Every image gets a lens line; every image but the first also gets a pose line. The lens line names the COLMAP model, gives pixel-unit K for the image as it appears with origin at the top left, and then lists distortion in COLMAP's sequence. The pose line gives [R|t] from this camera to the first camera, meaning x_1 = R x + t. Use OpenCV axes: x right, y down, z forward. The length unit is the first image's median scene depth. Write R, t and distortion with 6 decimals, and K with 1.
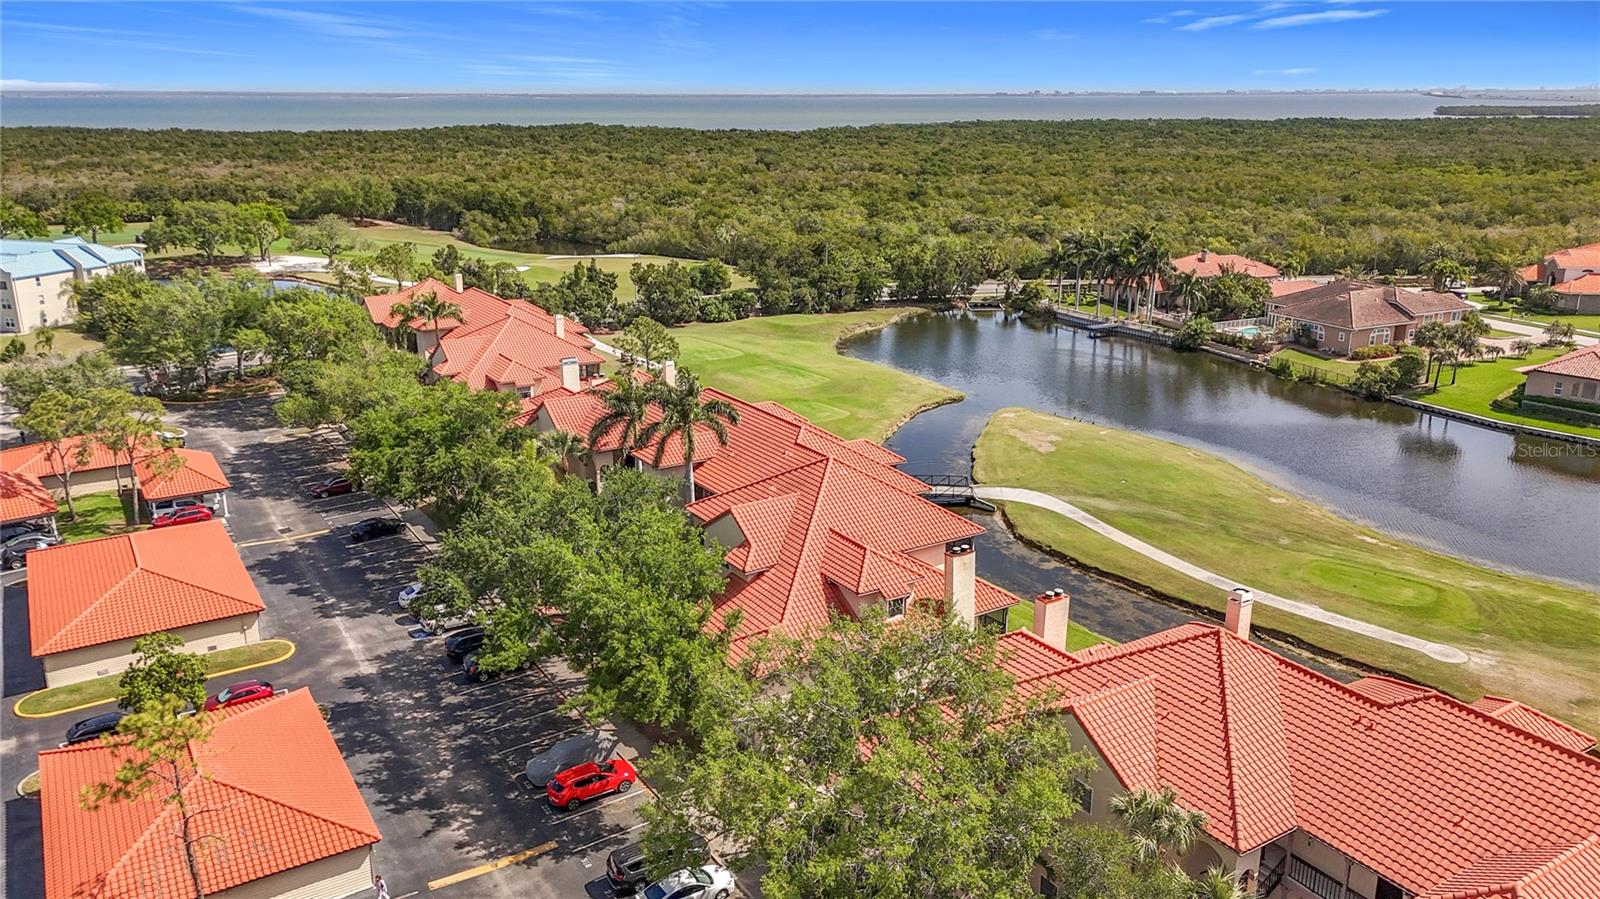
lens RADIAL K [[1195.8, 0, 800.0], [0, 1195.8, 449.5], [0, 0, 1]] dist [0.081771, -0.094285]
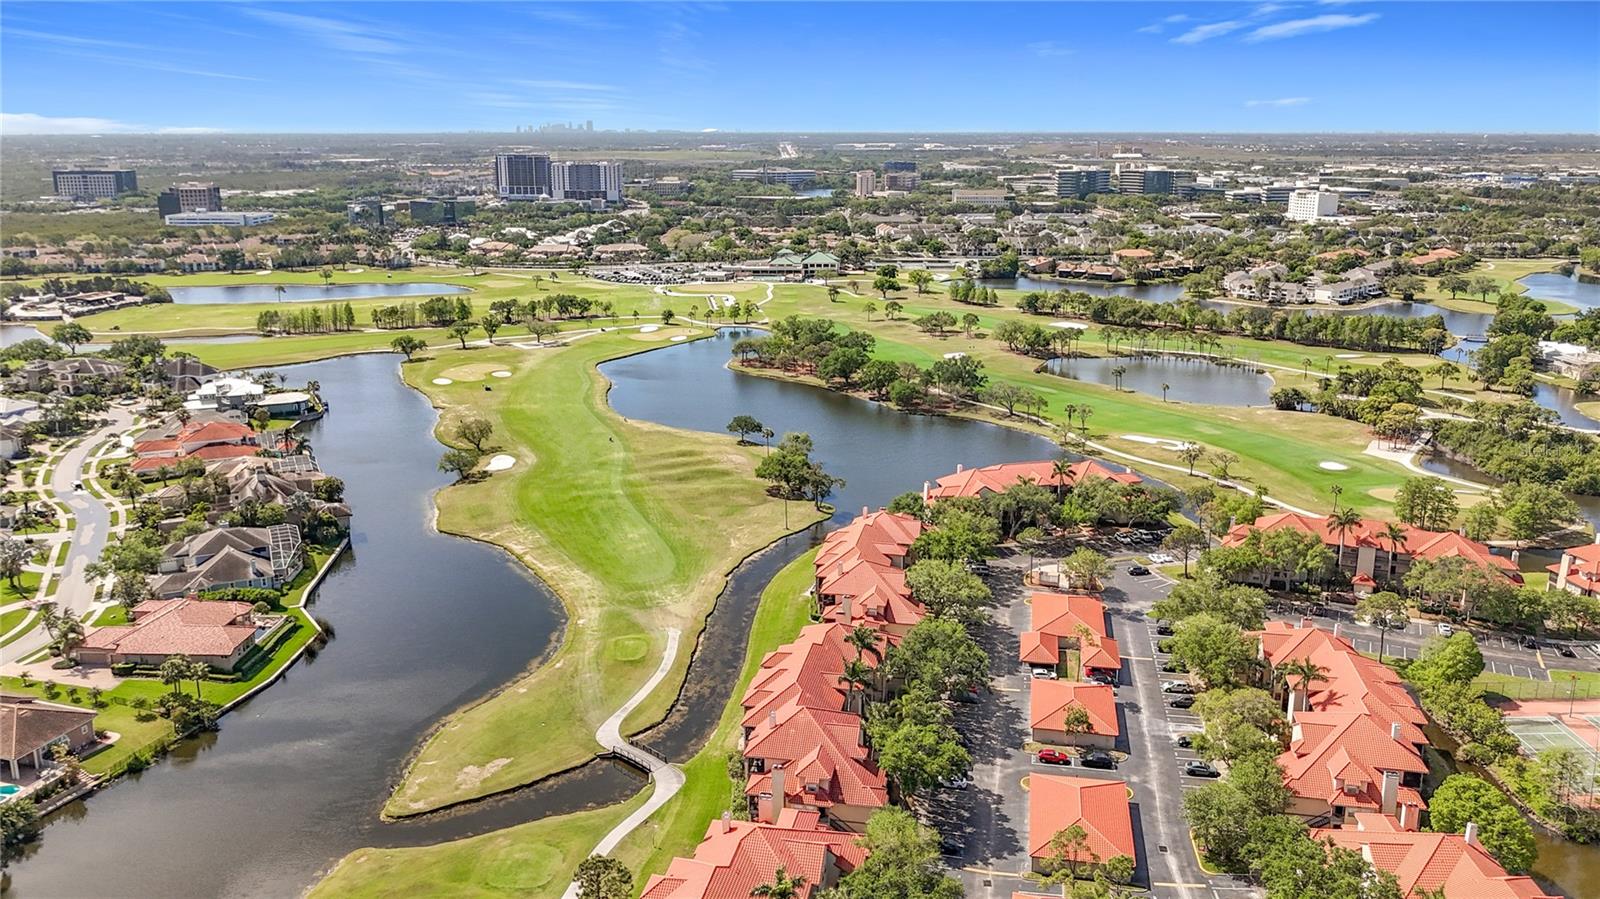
lens RADIAL K [[1196.7, 0, 800.0], [0, 1196.7, 449.5], [0, 0, 1]] dist [0.046147, -0.092267]
pose [[-0.732129, -0.177015, 0.657764, -0.787540], [0.195462, 0.870438, 0.451809, -0.767116], [-0.652520, 0.459350, -0.602674, 1.251740]]
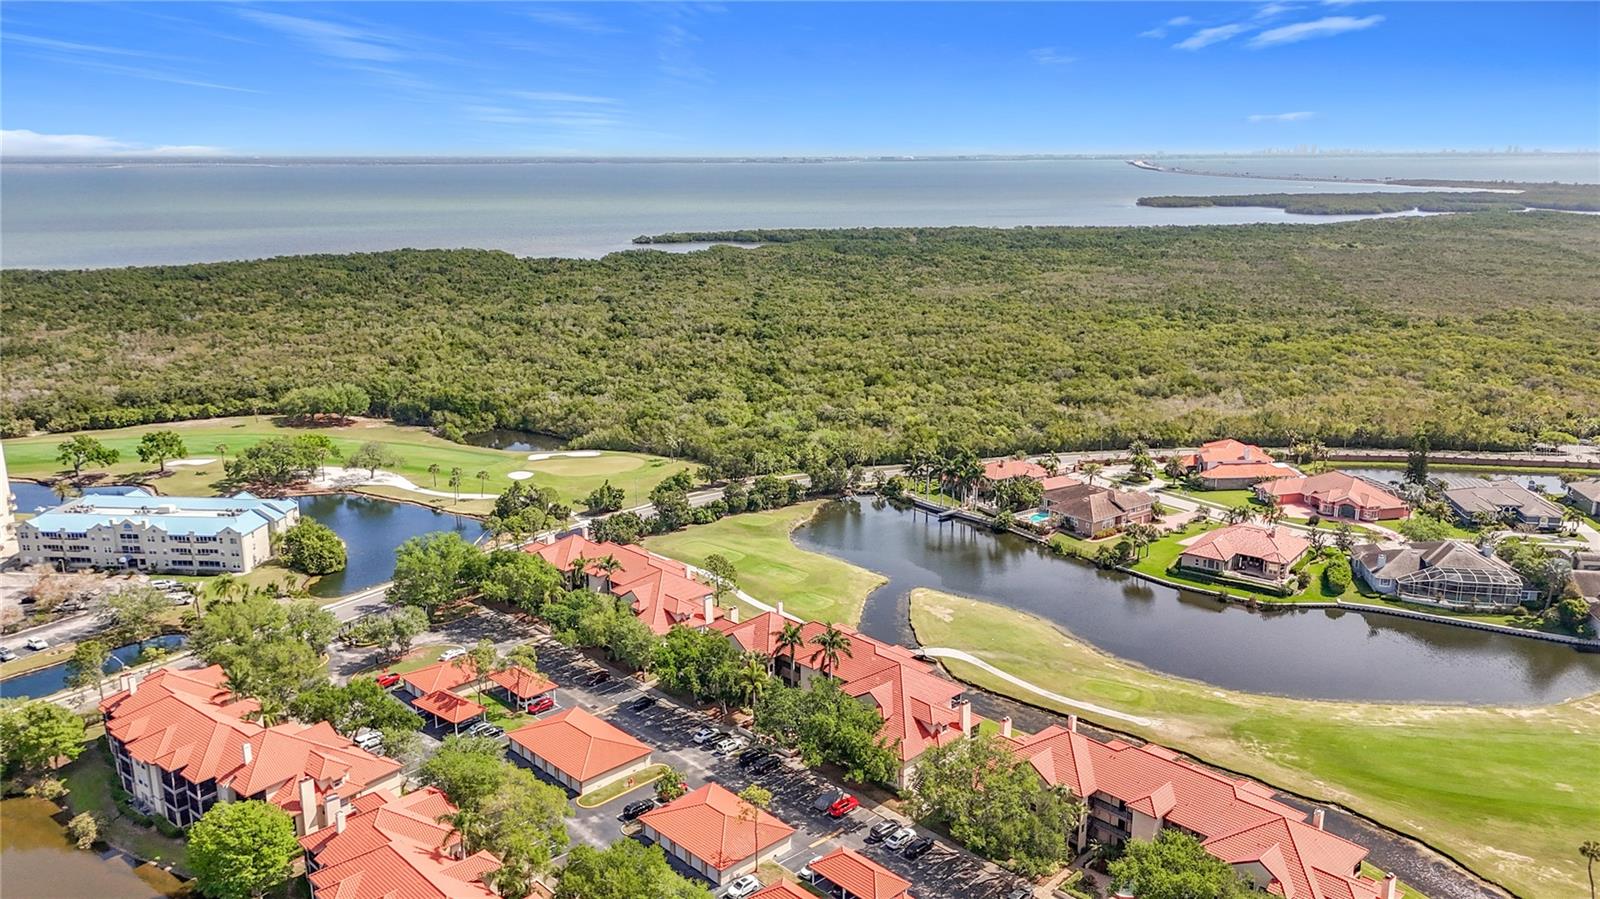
lens RADIAL K [[1219.8, 0, 800.0], [0, 1219.8, 449.5], [0, 0, 1]] dist [0.166595, -0.429261]
pose [[0.979102, -0.052414, 0.196500, -0.328250], [0.060790, 0.997471, -0.036837, -0.178185], [-0.194072, 0.048012, 0.979812, -0.722164]]
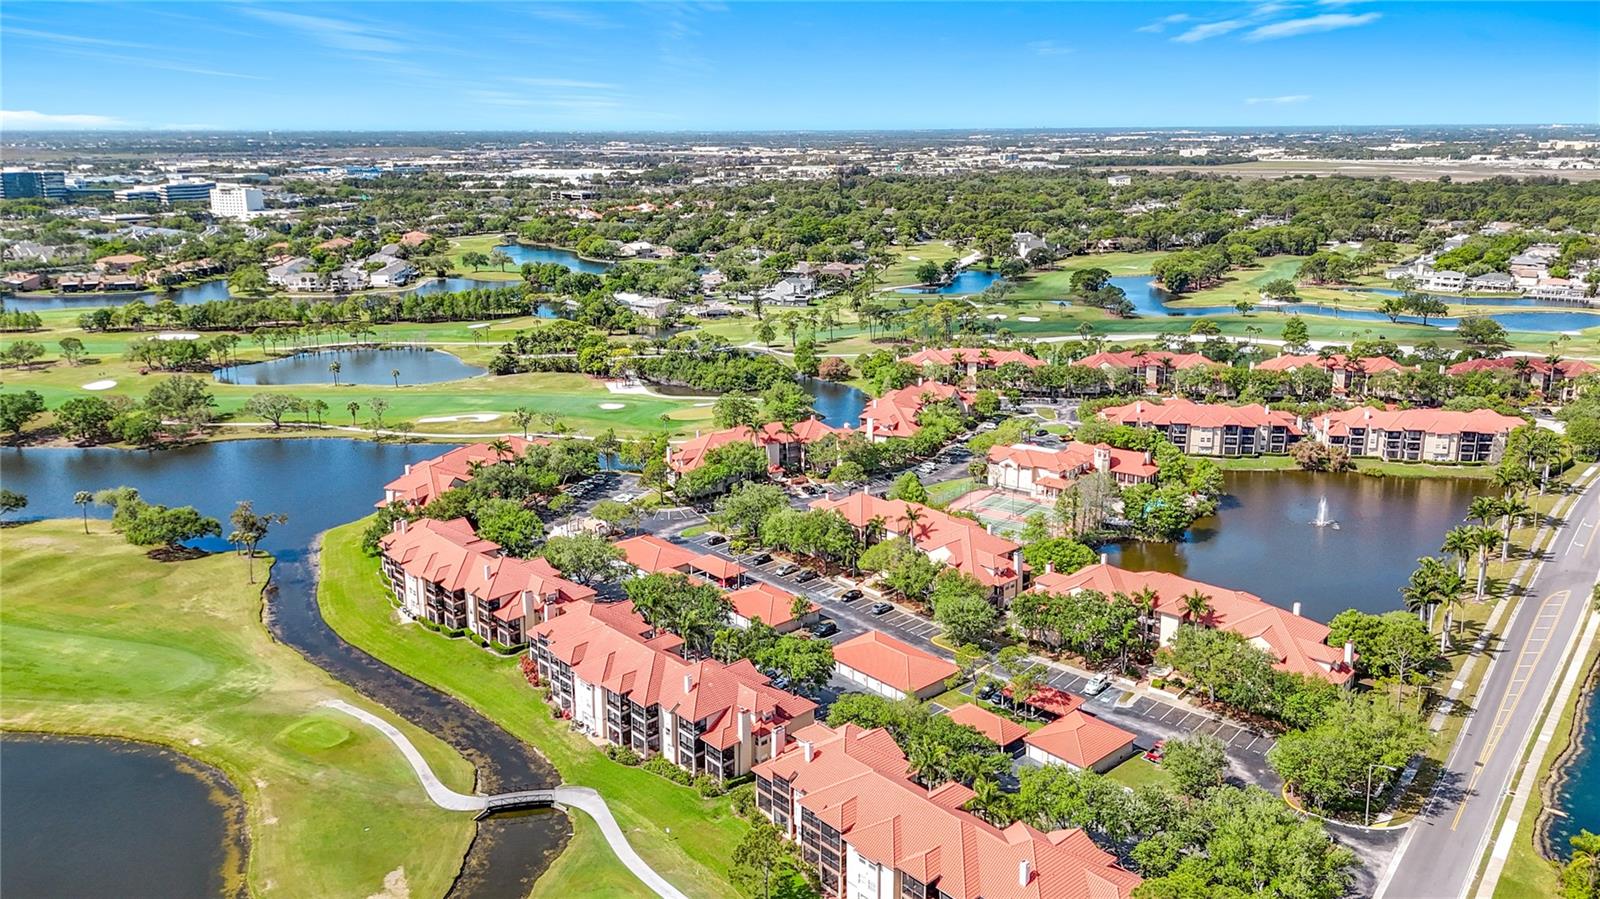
lens RADIAL K [[1152.4, 0, 800.0], [0, 1152.4, 449.5], [0, 0, 1]] dist [-0.003729, 0.001035]
pose [[-0.982031, 0.045628, -0.183119, 0.004255], [-0.059521, 0.845920, 0.529978, -0.856885], [0.179086, 0.531354, -0.828004, 1.548702]]
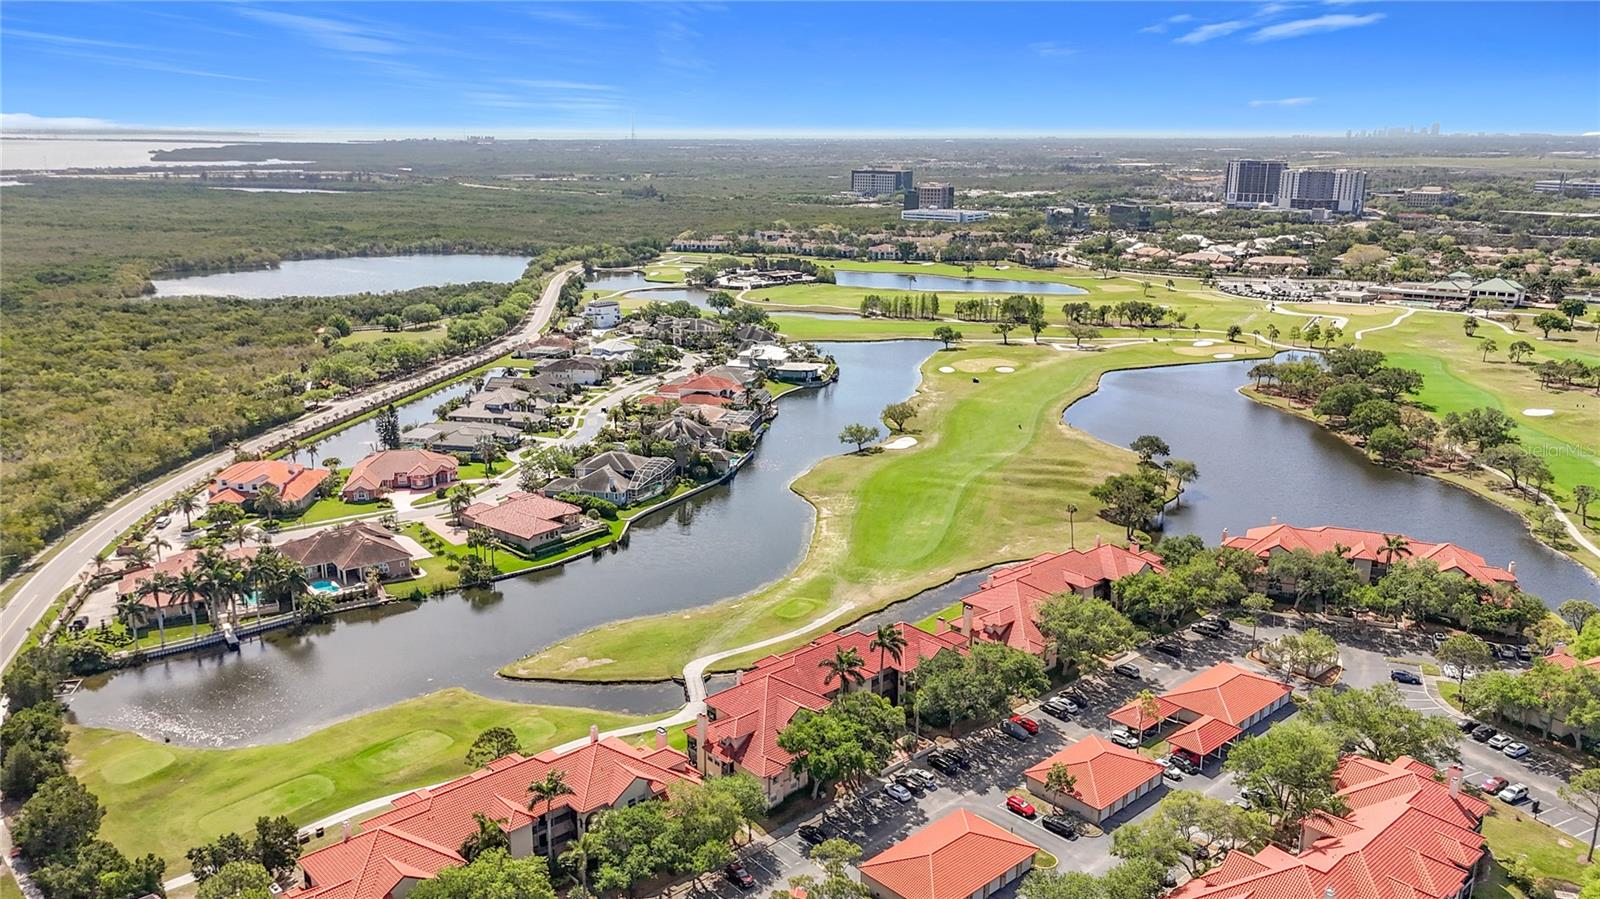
lens RADIAL K [[1195.8, 0, 800.0], [0, 1195.8, 449.5], [0, 0, 1]] dist [0.081771, -0.094285]
pose [[-0.177162, -0.250953, 0.951649, -1.190358], [0.281637, 0.913581, 0.293345, -0.597419], [-0.943024, 0.319989, -0.091174, 0.687455]]
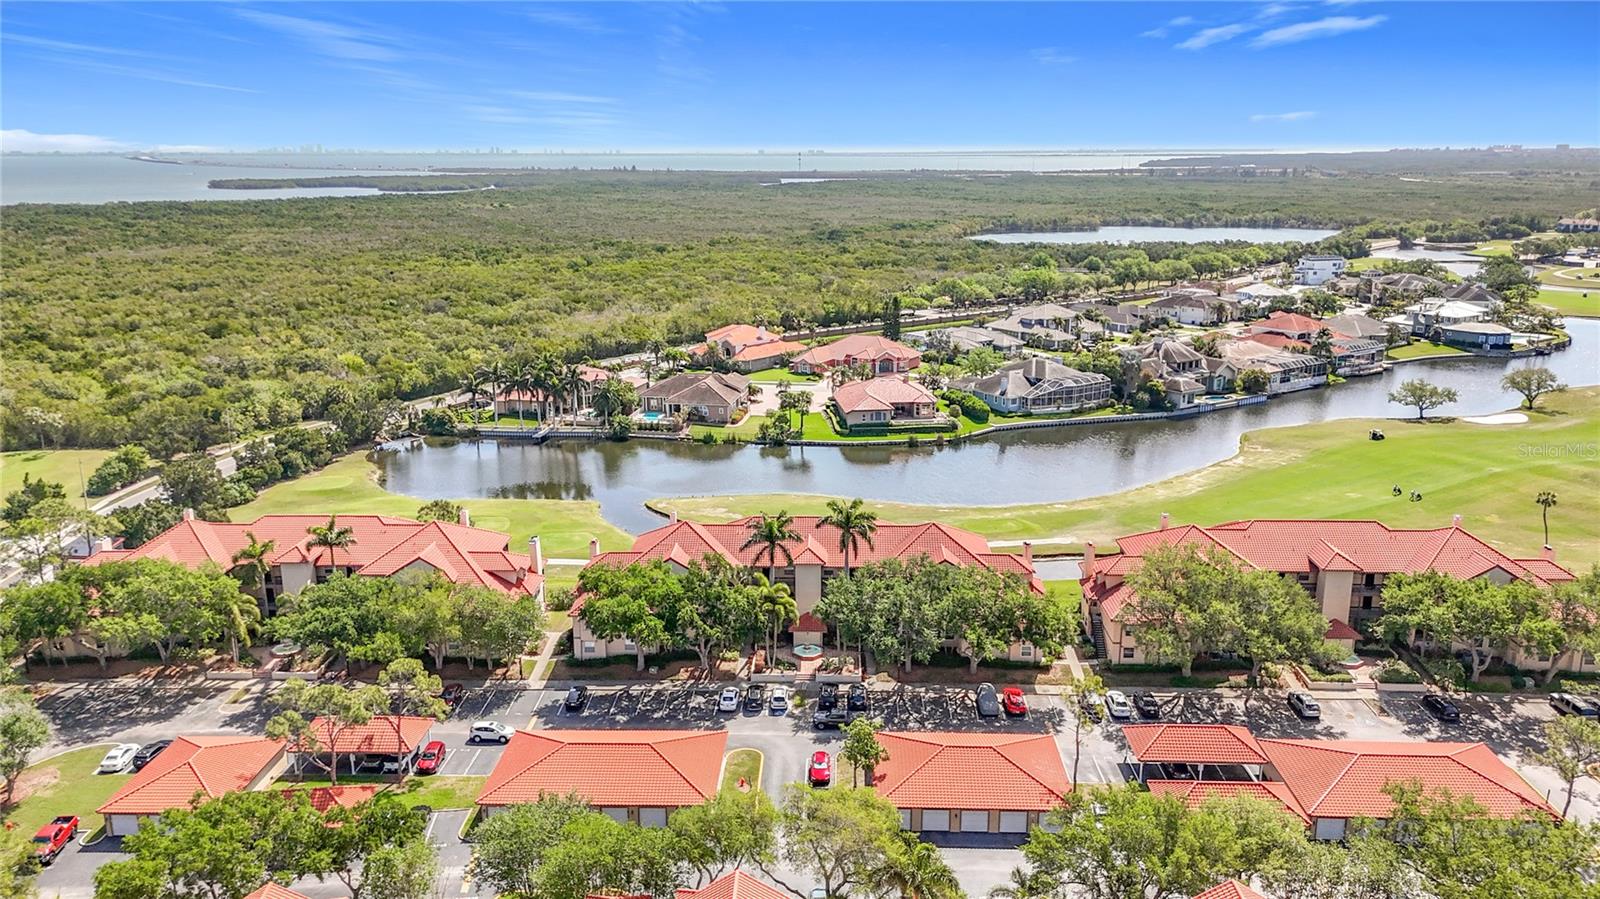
lens RADIAL K [[1195.8, 0, 800.0], [0, 1195.8, 449.5], [0, 0, 1]] dist [0.081771, -0.094285]
pose [[0.558934, -0.203000, 0.803980, -0.803458], [0.240326, 0.967614, 0.077240, -0.152708], [-0.793622, 0.150045, 0.589619, 0.035572]]
